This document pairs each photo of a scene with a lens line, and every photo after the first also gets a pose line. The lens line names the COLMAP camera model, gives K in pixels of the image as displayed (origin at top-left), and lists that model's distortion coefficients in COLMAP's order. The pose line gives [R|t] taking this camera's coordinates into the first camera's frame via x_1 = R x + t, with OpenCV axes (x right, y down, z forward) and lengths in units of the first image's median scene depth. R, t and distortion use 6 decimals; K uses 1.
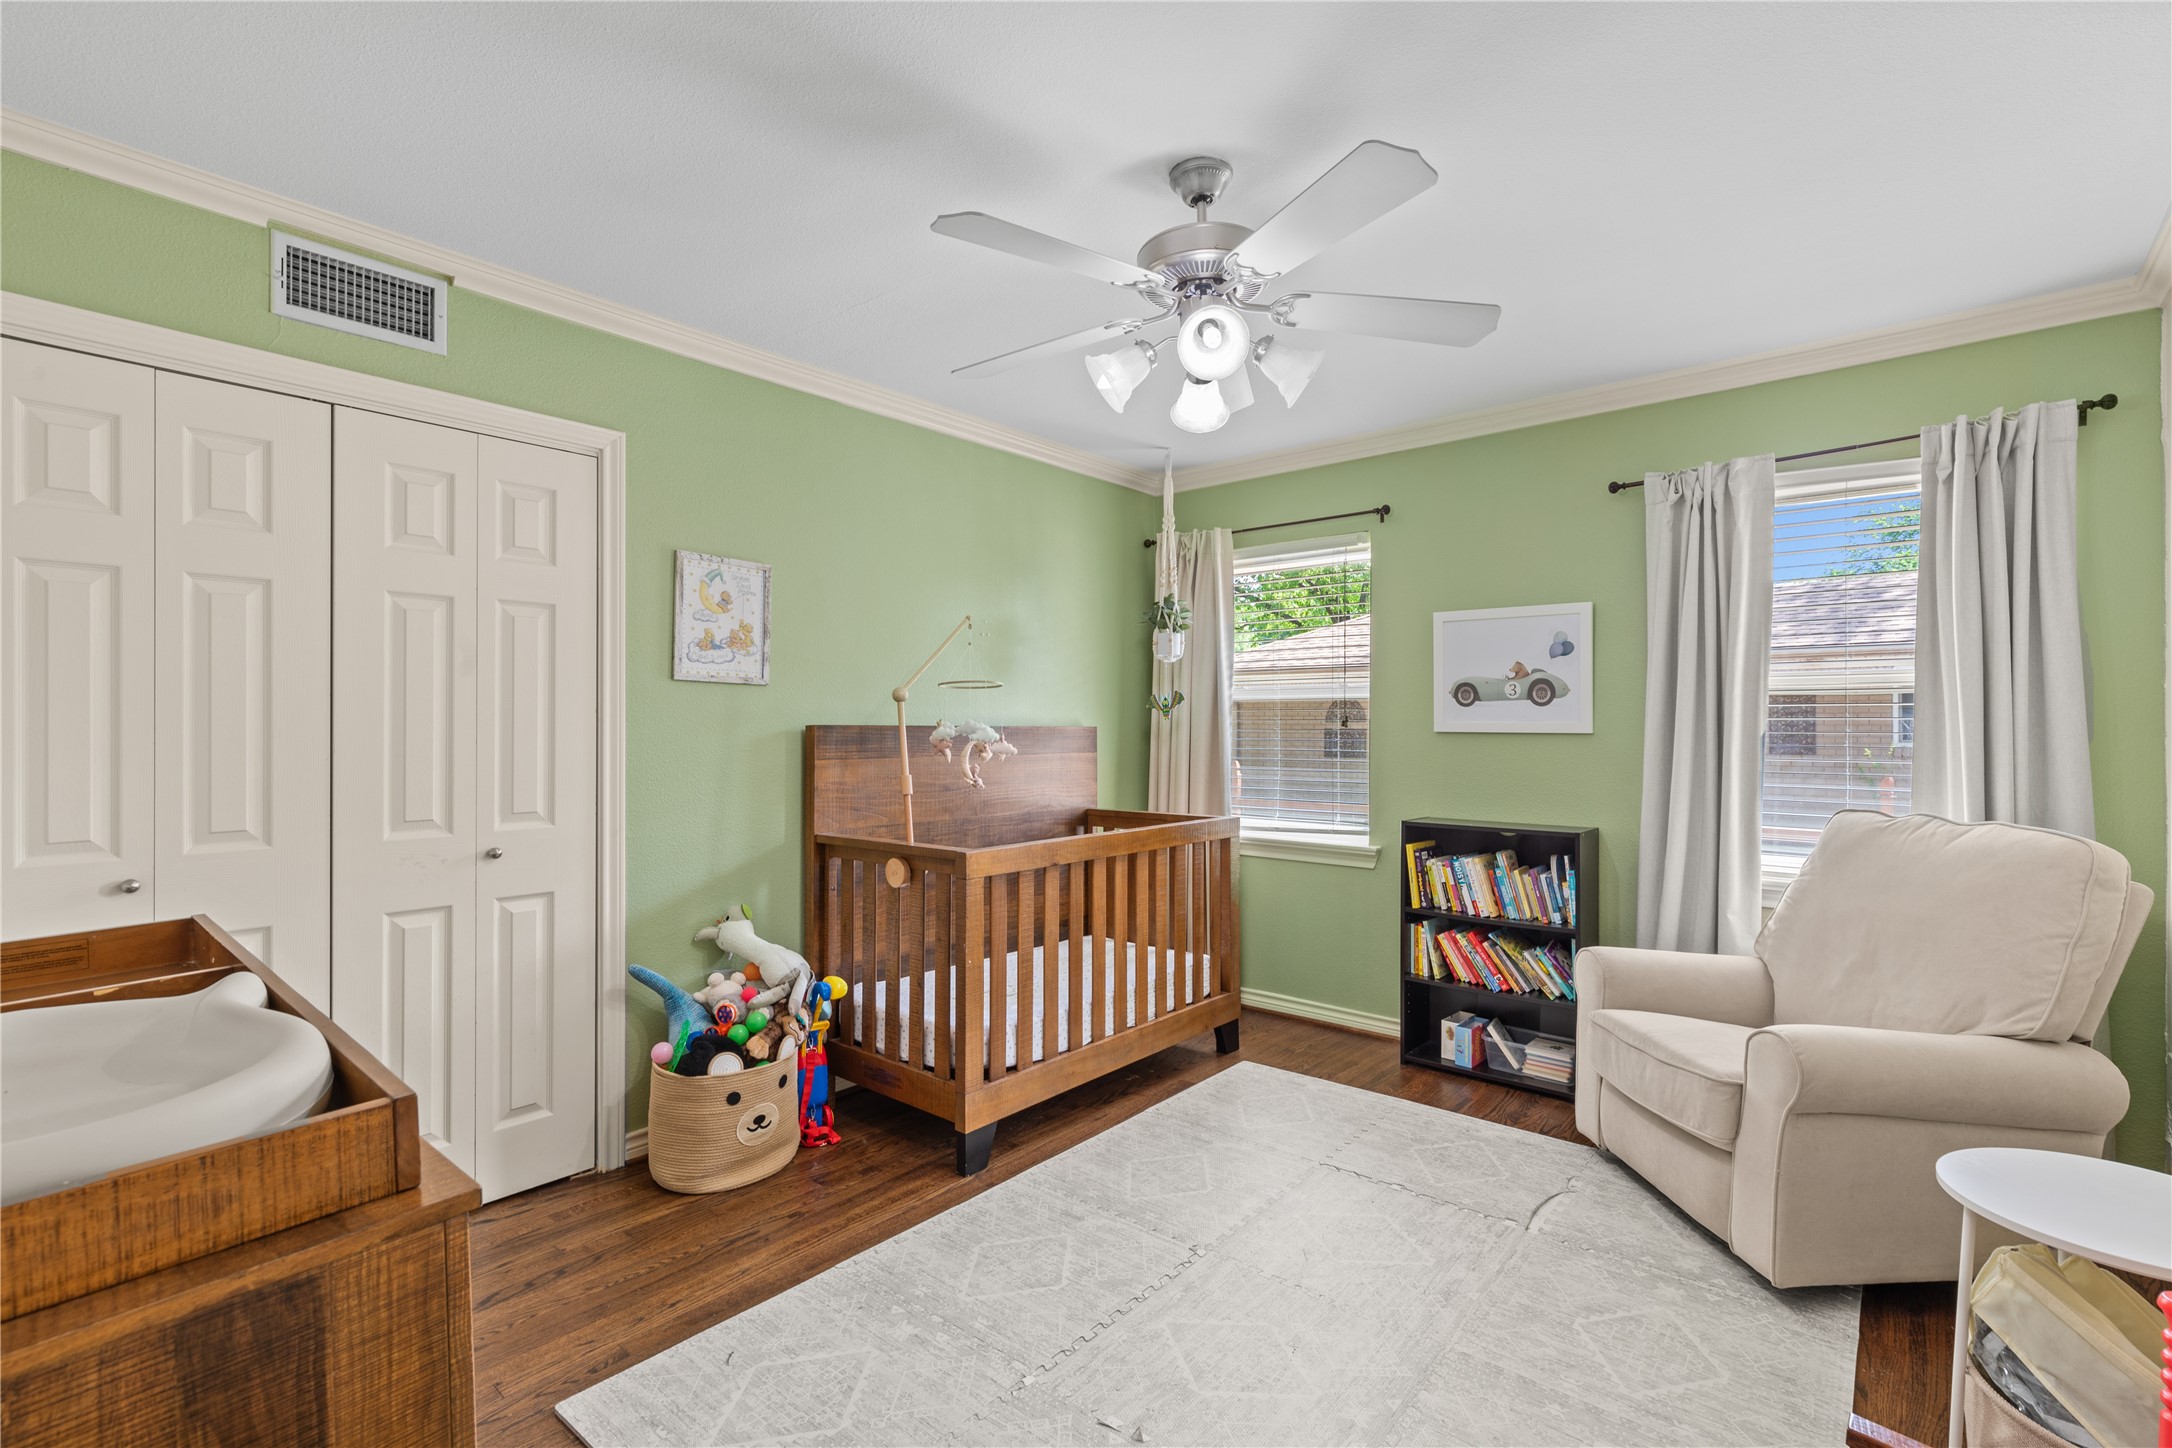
lens RADIAL K [[985.2, 0, 1091.3], [0, 985.2, 717.6], [0, 0, 1]] dist [0.004437, 0.001057]
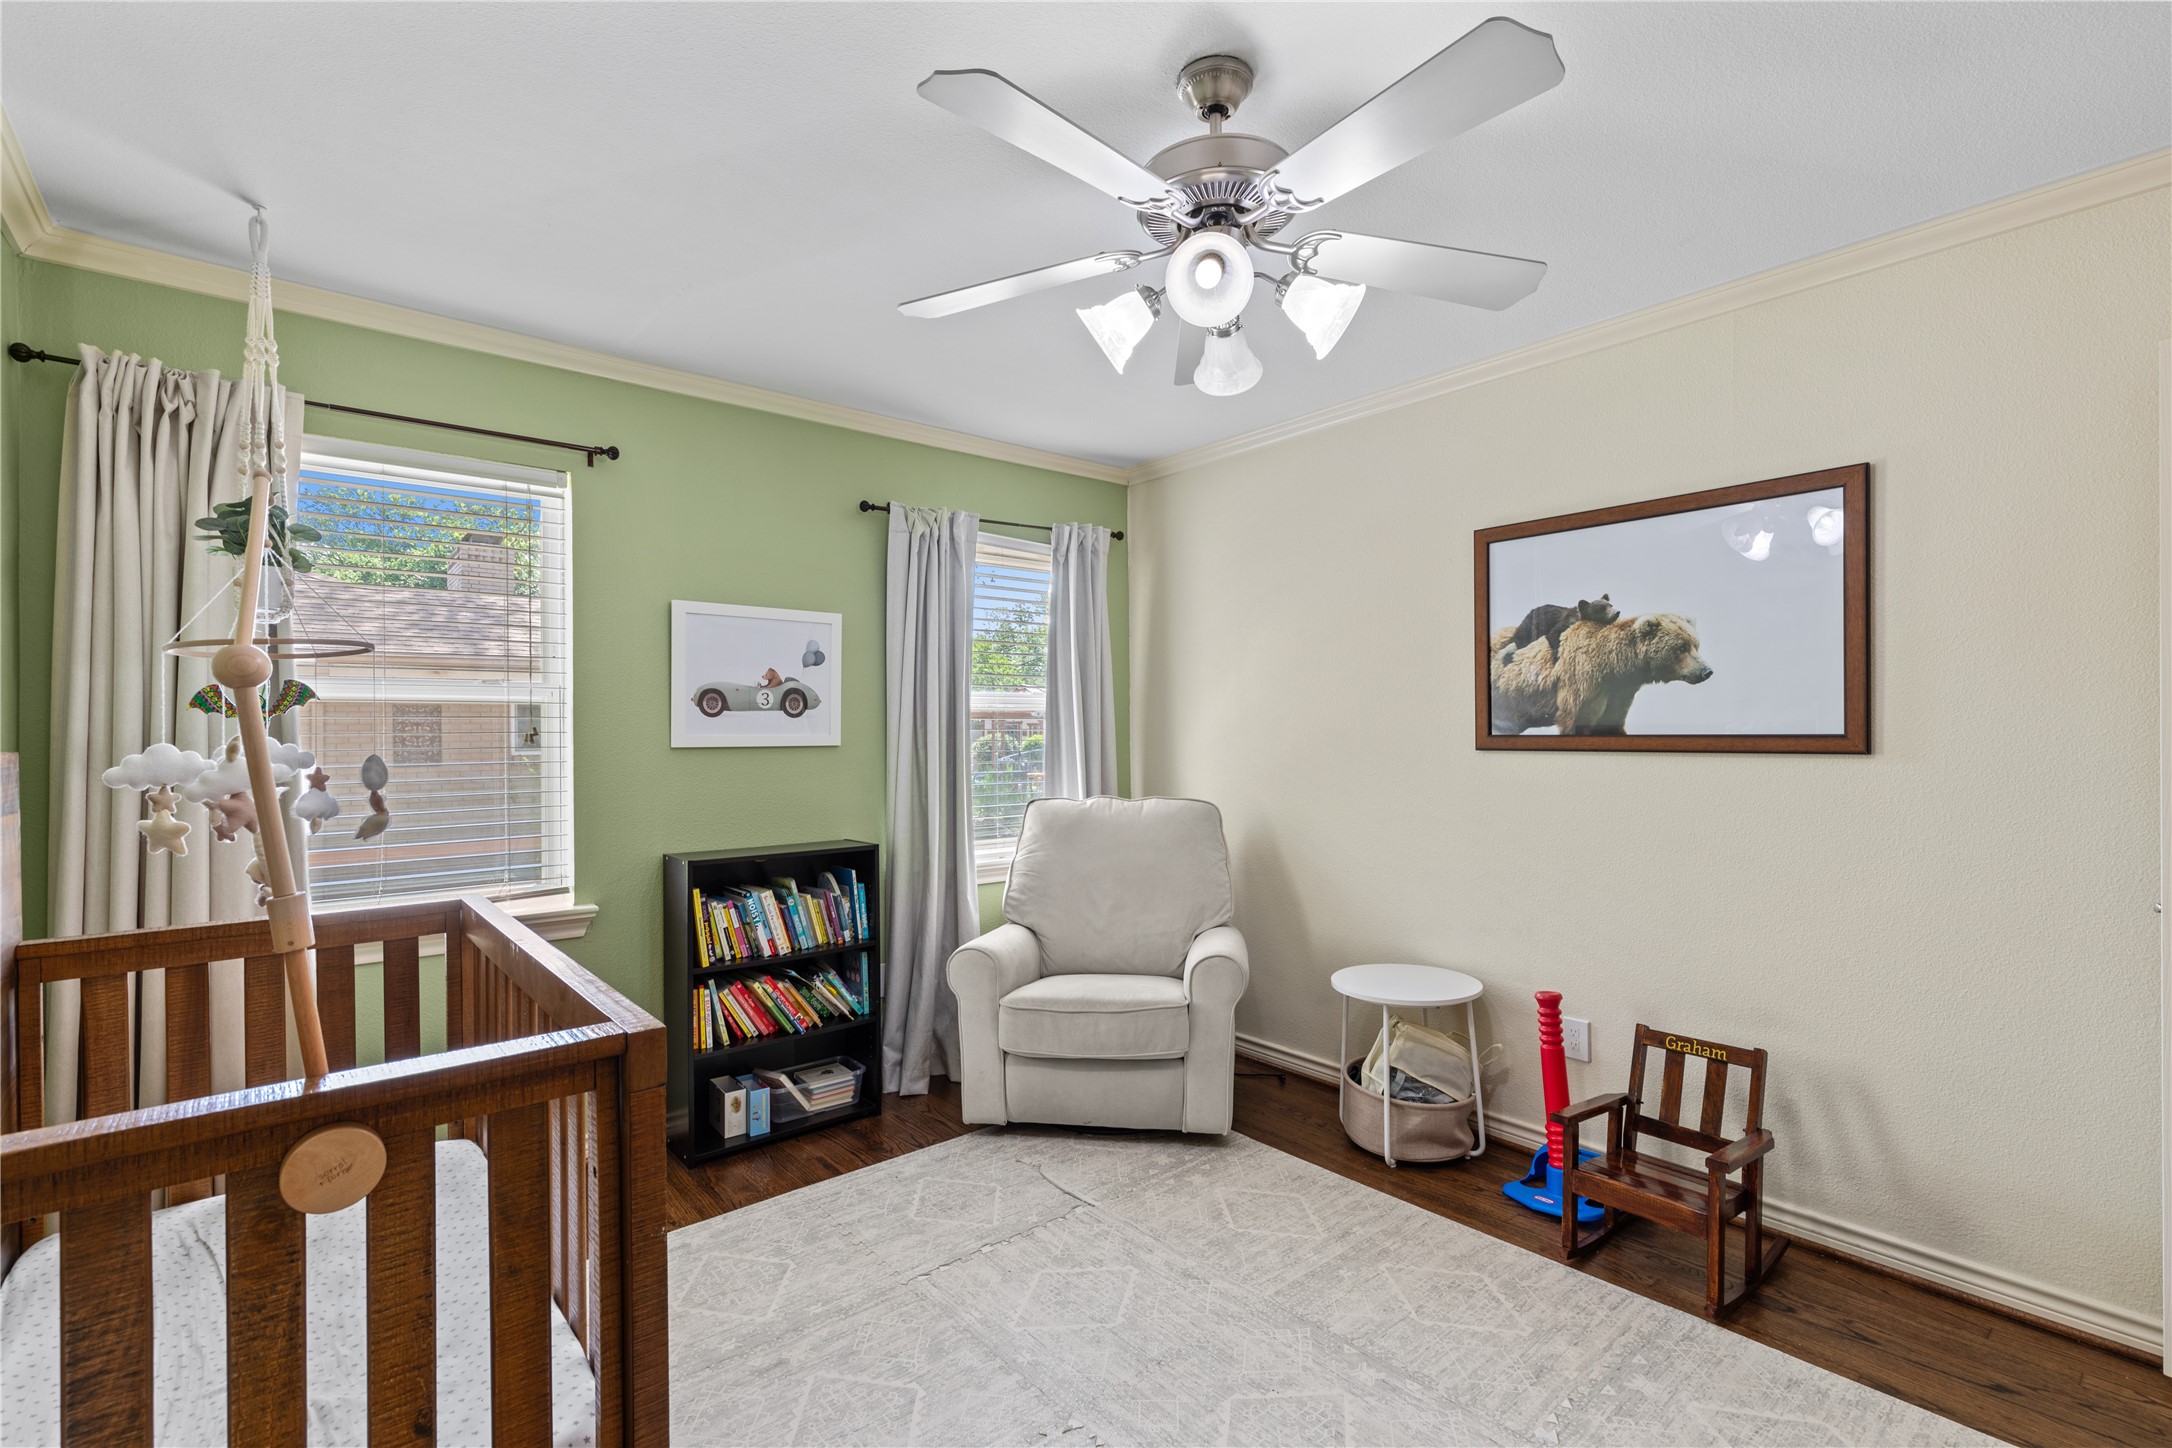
lens RADIAL K [[985.2, 0, 1091.7], [0, 985.2, 735.2], [0, 0, 1]] dist [0.004437, 0.001057]
pose [[0.153459, -0.005968, 0.988137, -0.433844], [-0.000466, 0.999981, 0.006112, -0.000790], [-0.988155, -0.001398, 0.153453, 0.587433]]
